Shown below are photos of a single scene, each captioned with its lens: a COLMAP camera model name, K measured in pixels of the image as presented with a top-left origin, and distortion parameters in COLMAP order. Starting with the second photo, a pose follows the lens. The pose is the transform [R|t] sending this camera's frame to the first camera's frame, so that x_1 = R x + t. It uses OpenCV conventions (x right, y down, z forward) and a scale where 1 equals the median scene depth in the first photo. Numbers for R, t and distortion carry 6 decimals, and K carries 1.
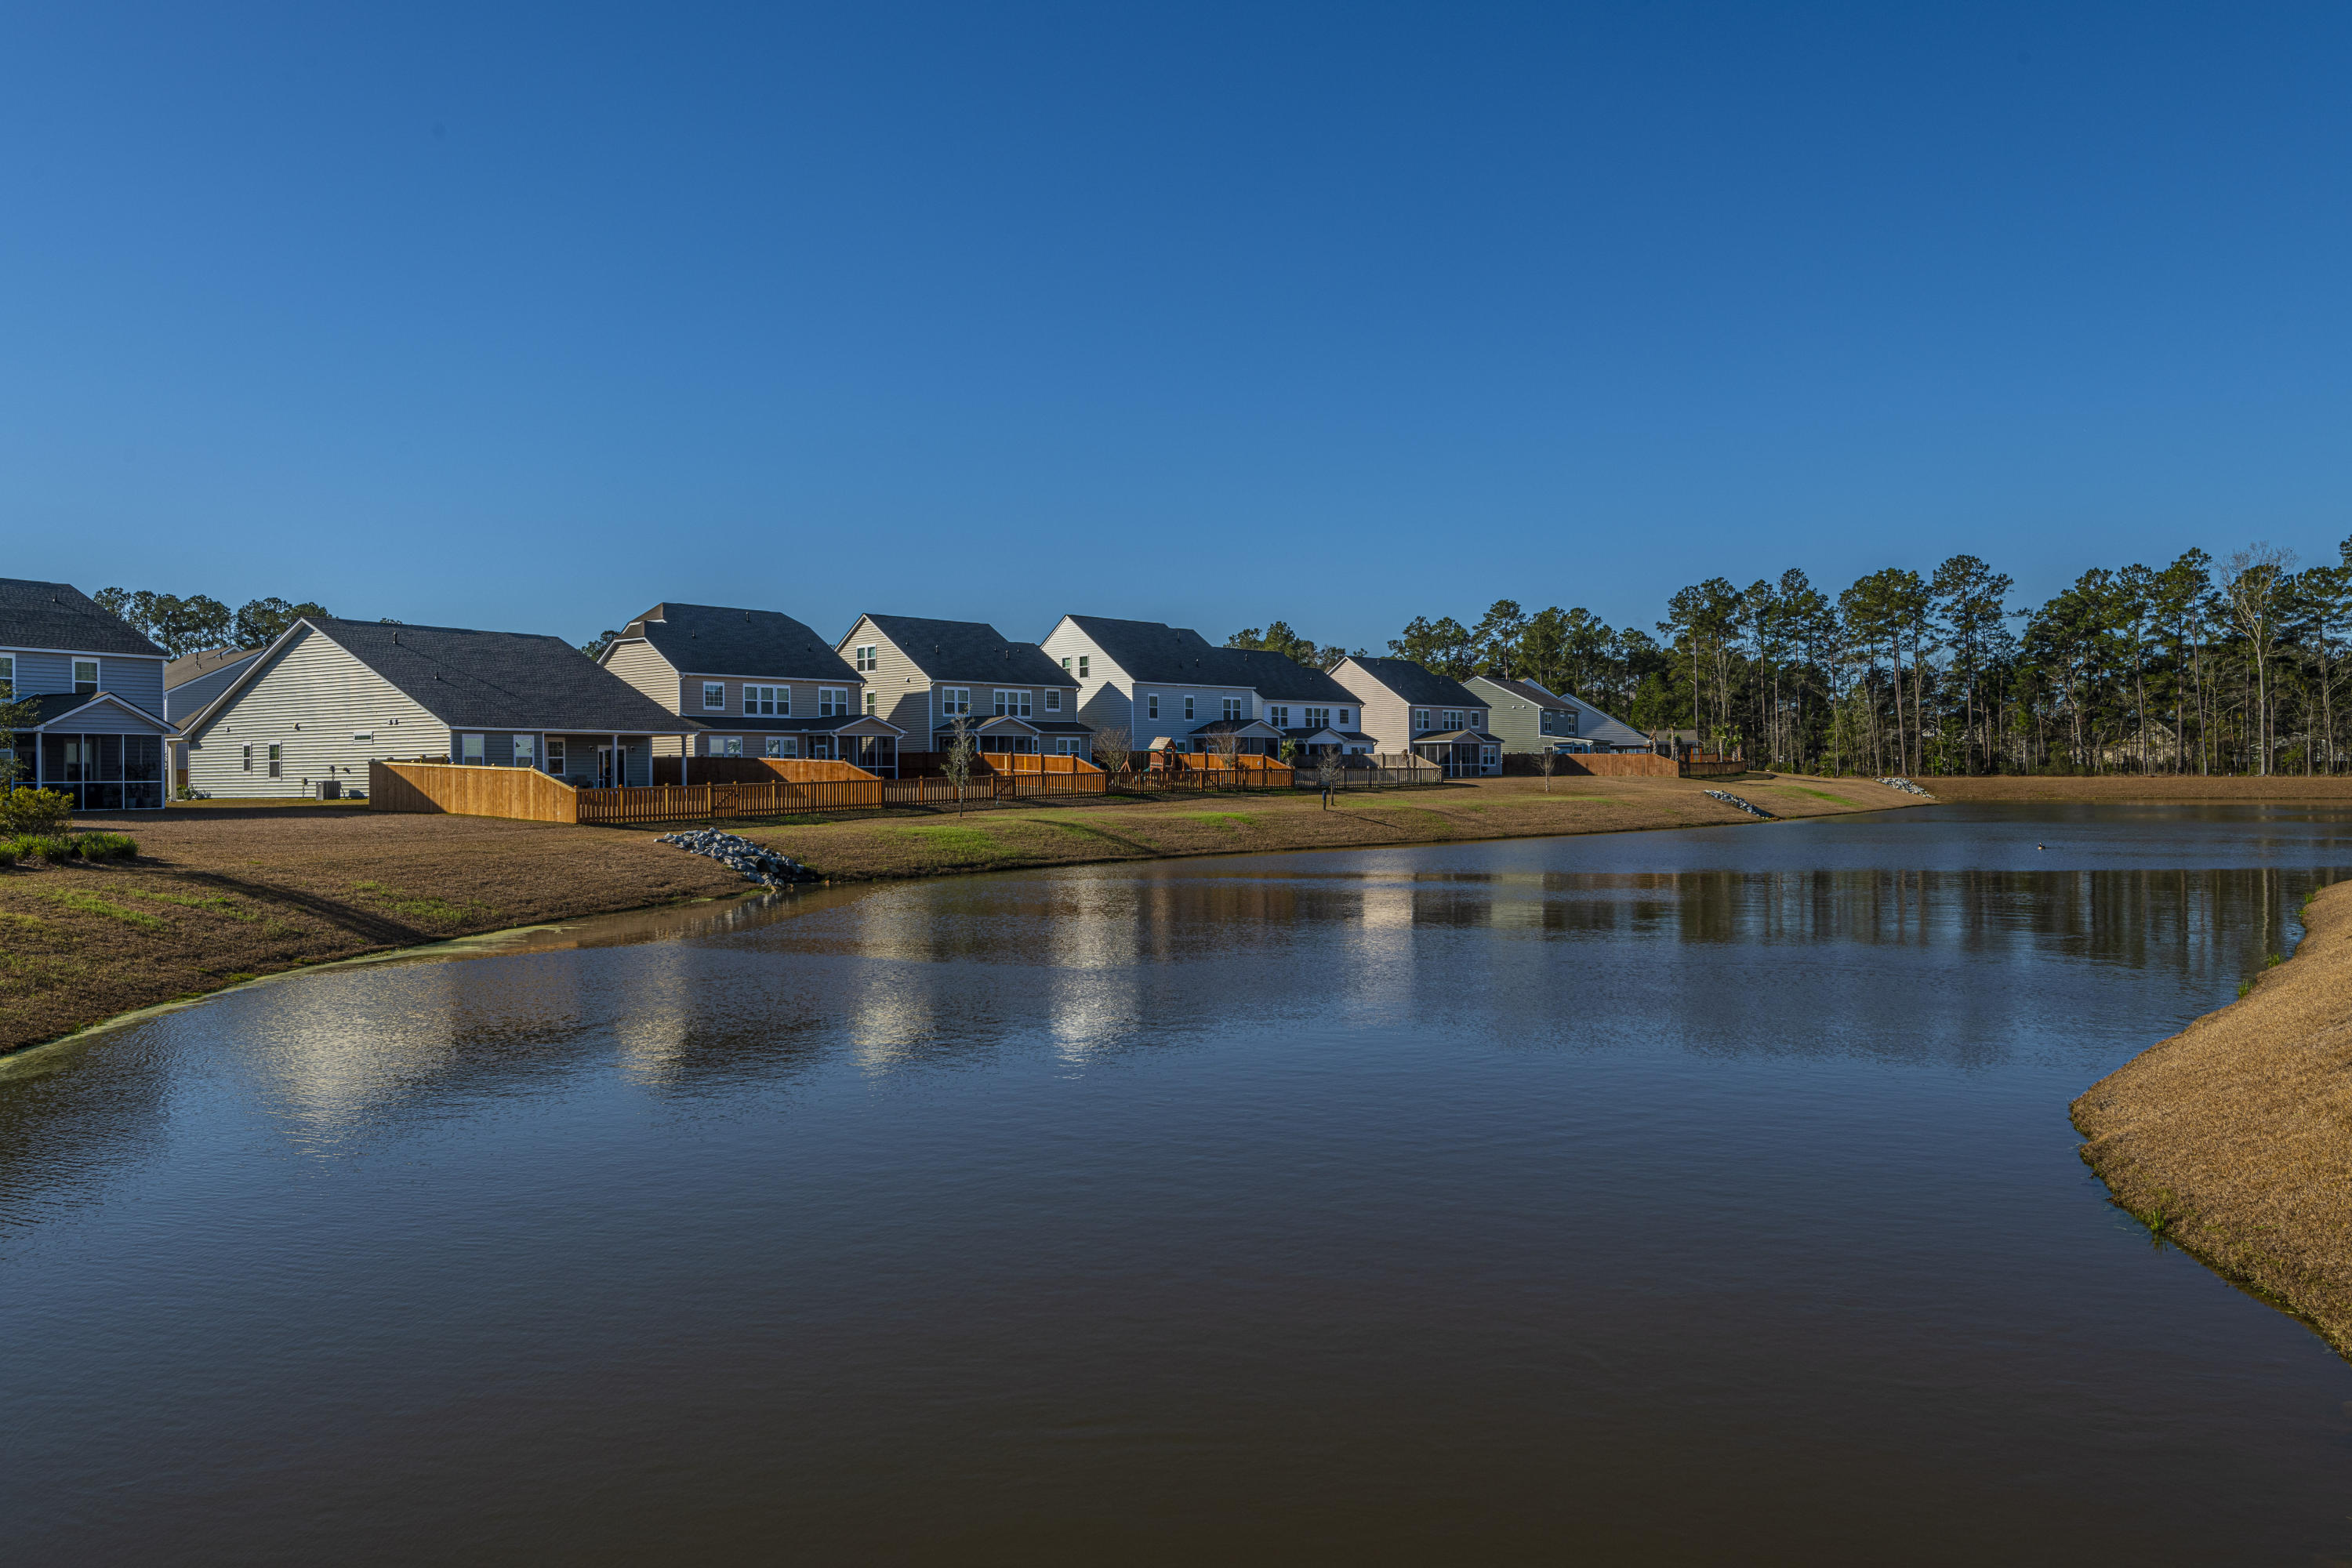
lens RADIAL K [[1632.0, 0, 1176.0], [0, 1632.0, 784.0], [0, 0, 1]] dist [0.016344, -0.022559]
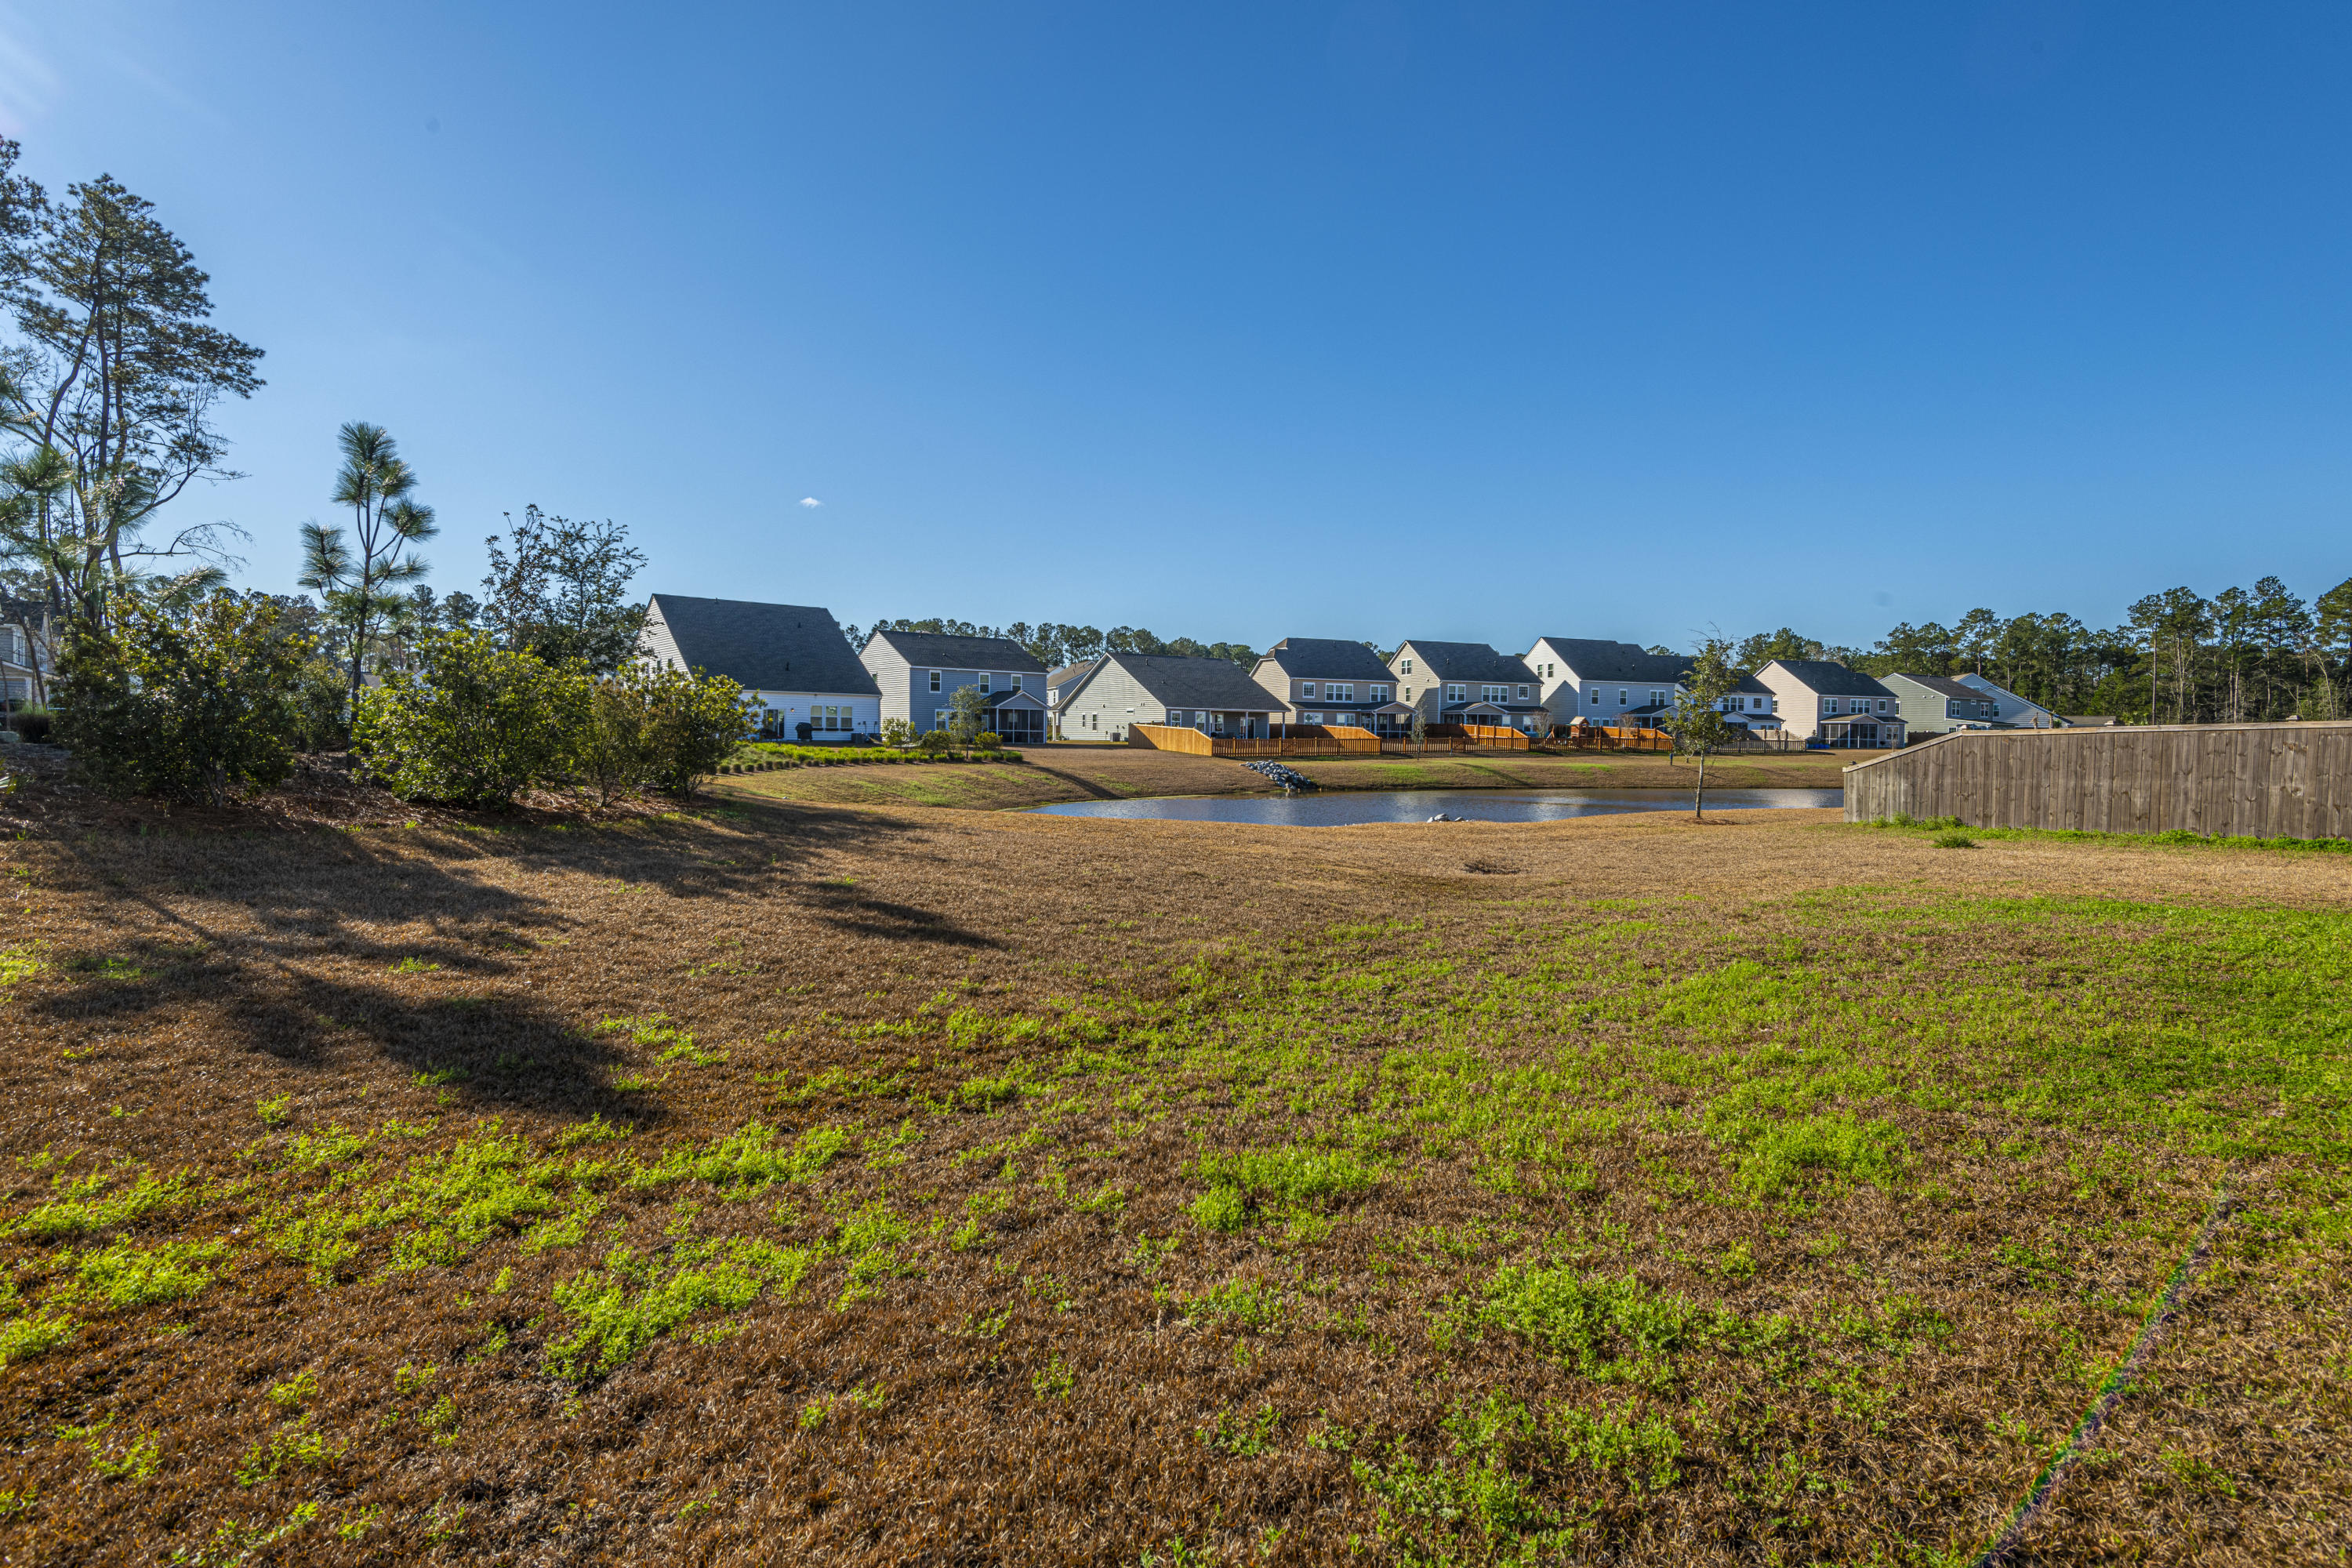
lens RADIAL K [[1207.9, 0, 1168.4], [0, 1207.9, 761.2], [0, 0, 1]] dist [0.032248, -0.023527]
pose [[0.884998, 0.033673, -0.464376, 0.179855], [-0.026454, 0.999407, 0.022055, -0.000704], [0.464843, -0.007234, 0.885364, -0.228235]]
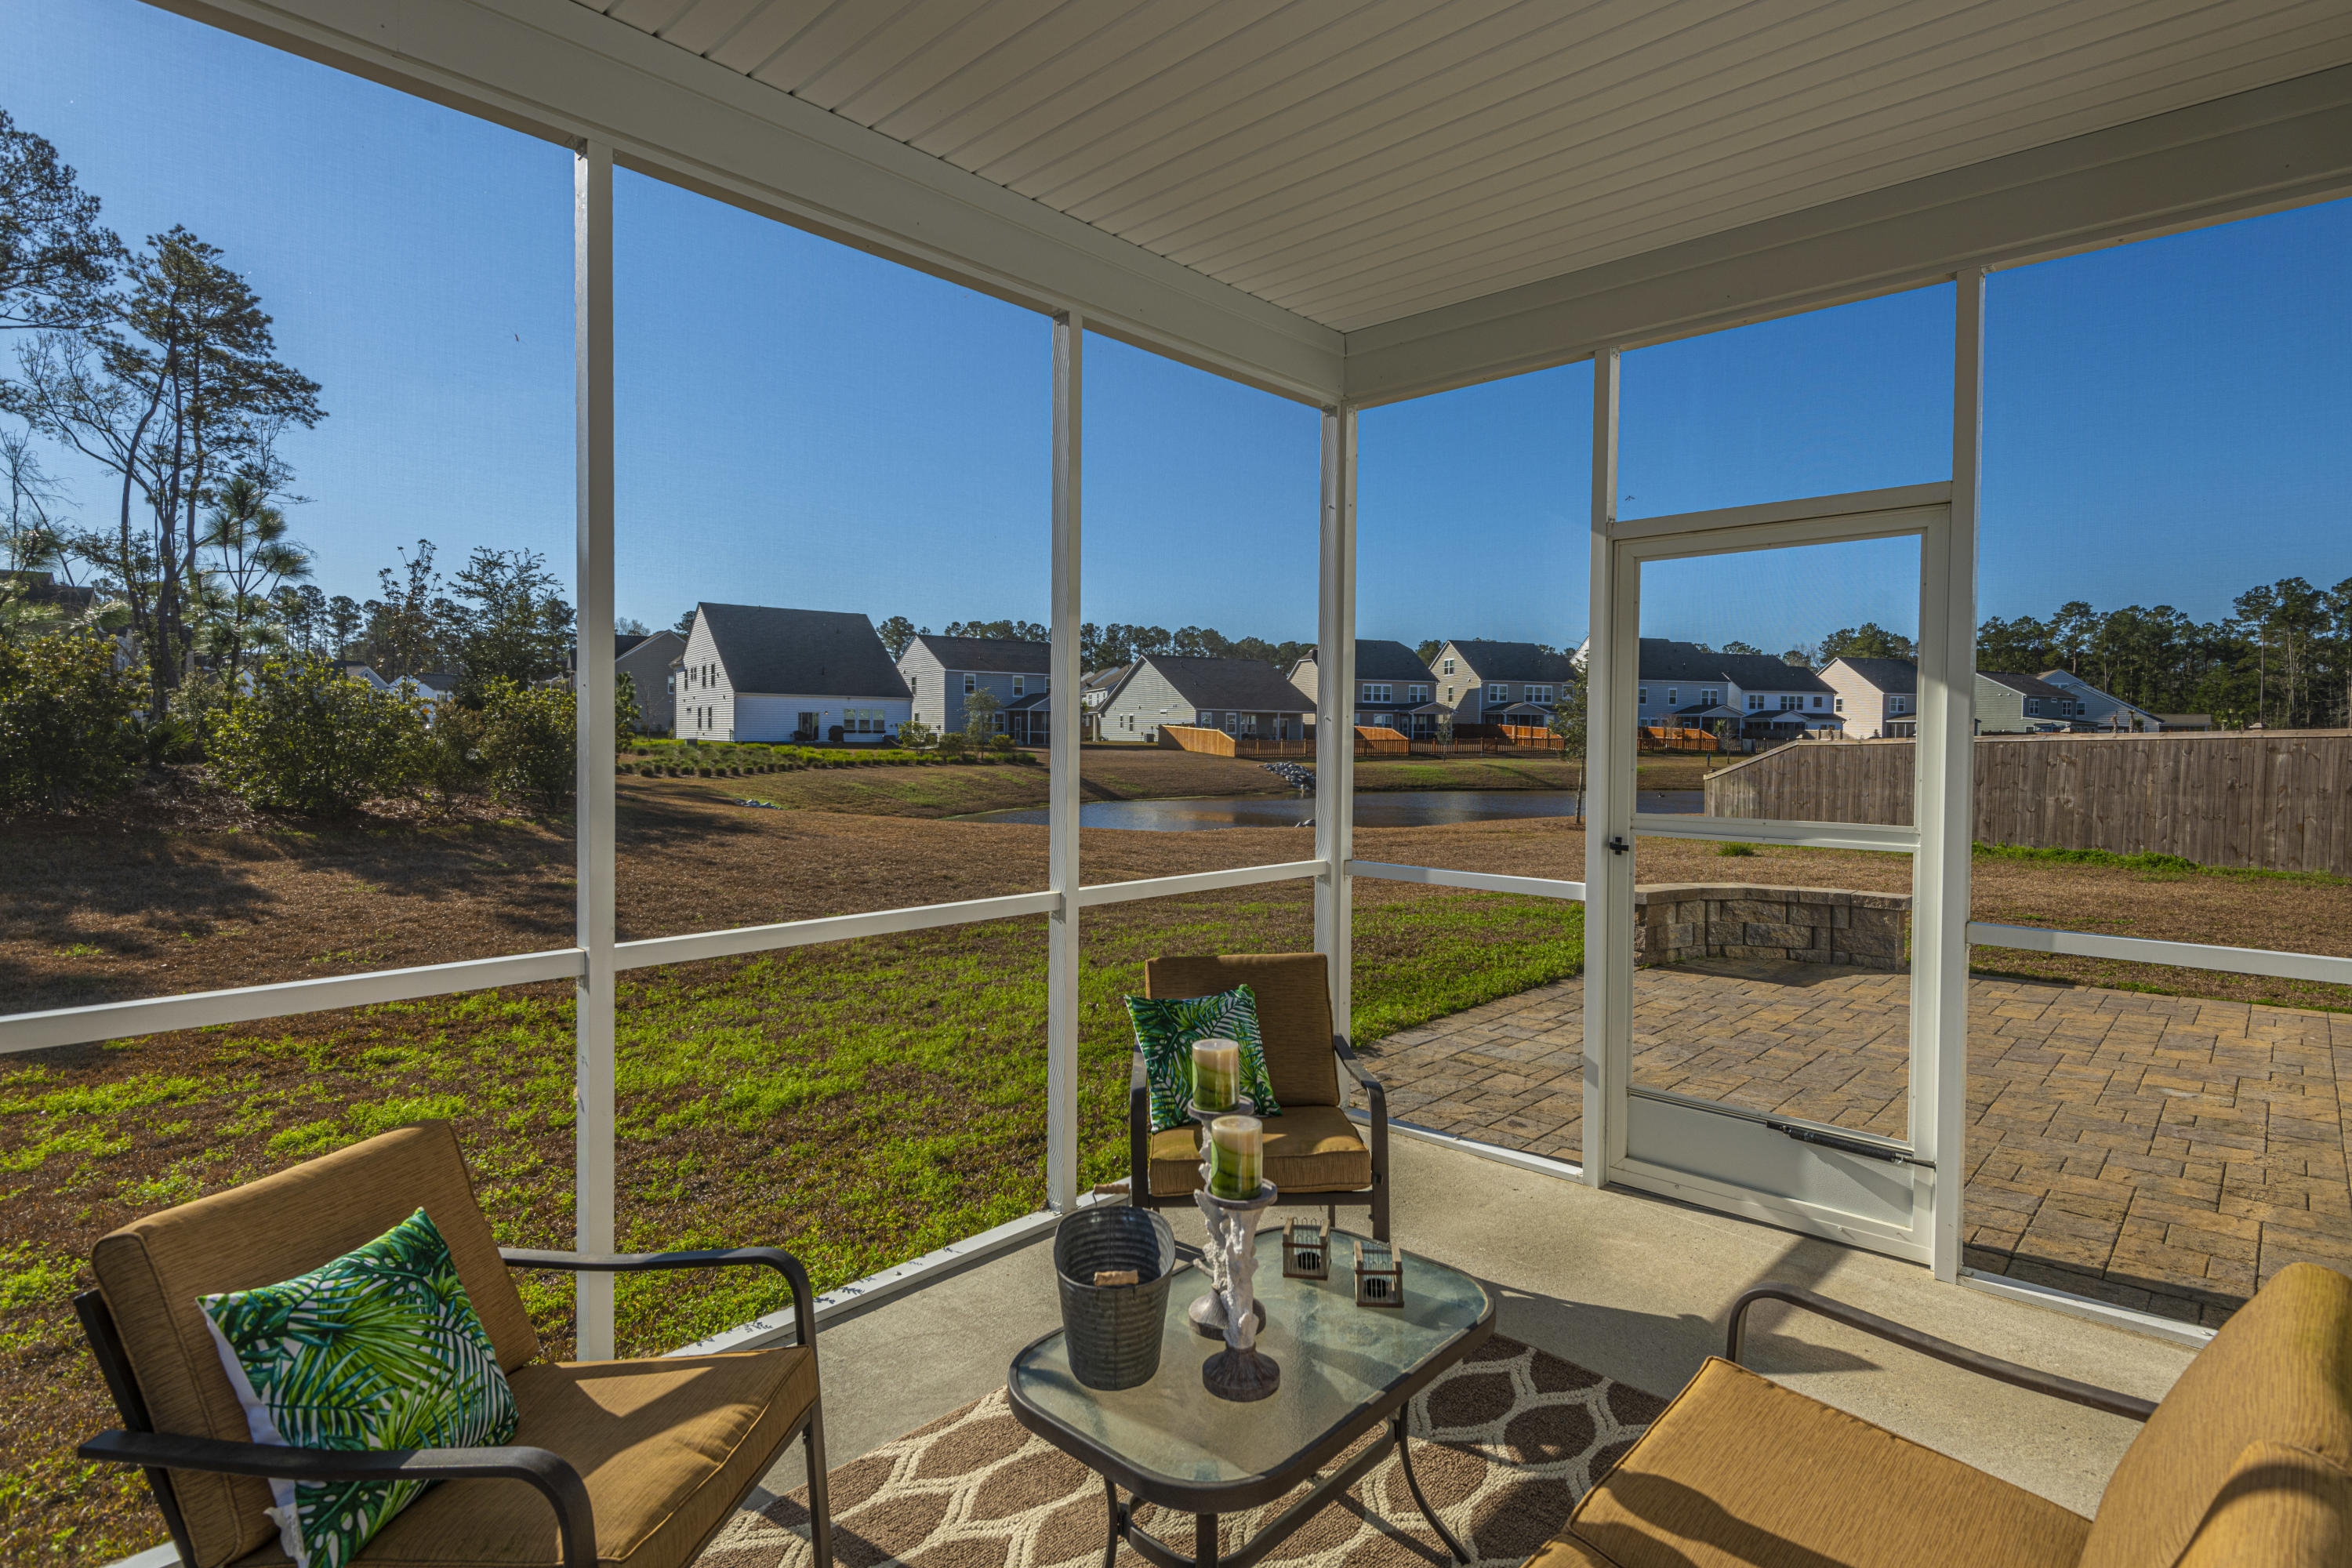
lens RADIAL K [[1209.8, 0, 1174.5], [0, 1209.8, 754.1], [0, 0, 1]] dist [0.031112, -0.021227]
pose [[0.849120, 0.031737, -0.527245, 0.235267], [-0.025139, 0.999490, 0.019677, -0.004875], [0.527601, -0.003453, 0.849485, -0.215129]]
